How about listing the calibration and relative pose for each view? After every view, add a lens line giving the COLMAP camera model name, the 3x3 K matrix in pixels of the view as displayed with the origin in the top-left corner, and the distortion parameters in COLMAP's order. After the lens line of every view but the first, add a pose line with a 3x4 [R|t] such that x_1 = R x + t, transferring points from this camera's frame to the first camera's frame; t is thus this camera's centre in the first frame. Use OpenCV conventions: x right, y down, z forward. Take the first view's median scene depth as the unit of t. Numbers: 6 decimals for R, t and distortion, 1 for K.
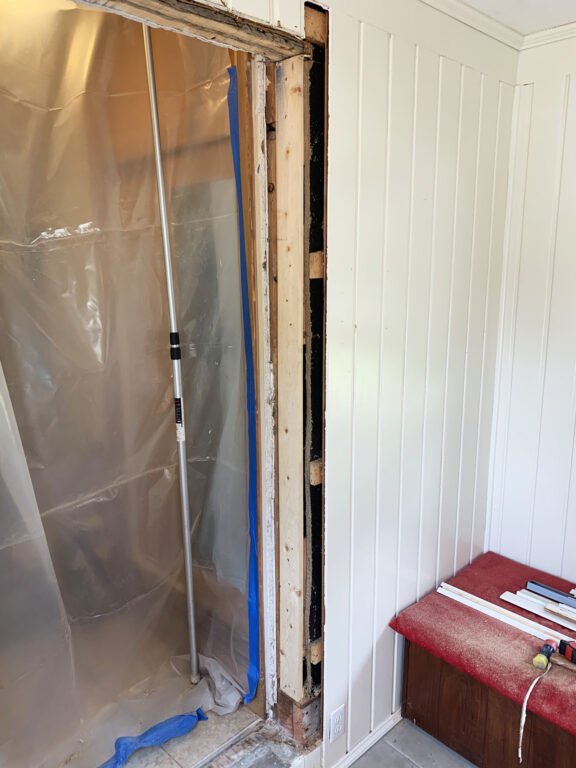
lens RADIAL K [[587.9, 0, 288.0], [0, 587.9, 384.0], [0, 0, 1]] dist [0.013782, -0.005343]
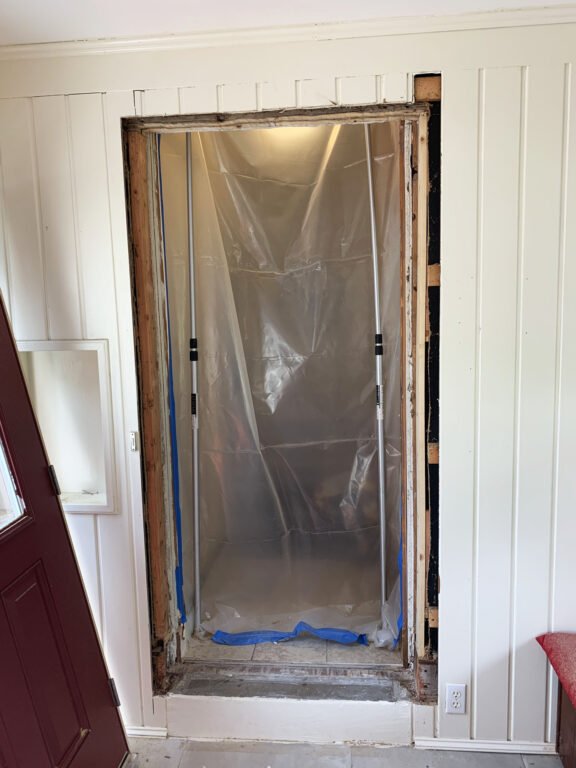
lens RADIAL K [[587.9, 0, 288.0], [0, 587.9, 384.0], [0, 0, 1]] dist [0.013782, -0.005343]
pose [[0.656358, 0.085822, -0.749553, 0.721128], [-0.137846, 0.990427, -0.007306, 0.064472], [0.741750, 0.108119, 0.661905, -0.001080]]
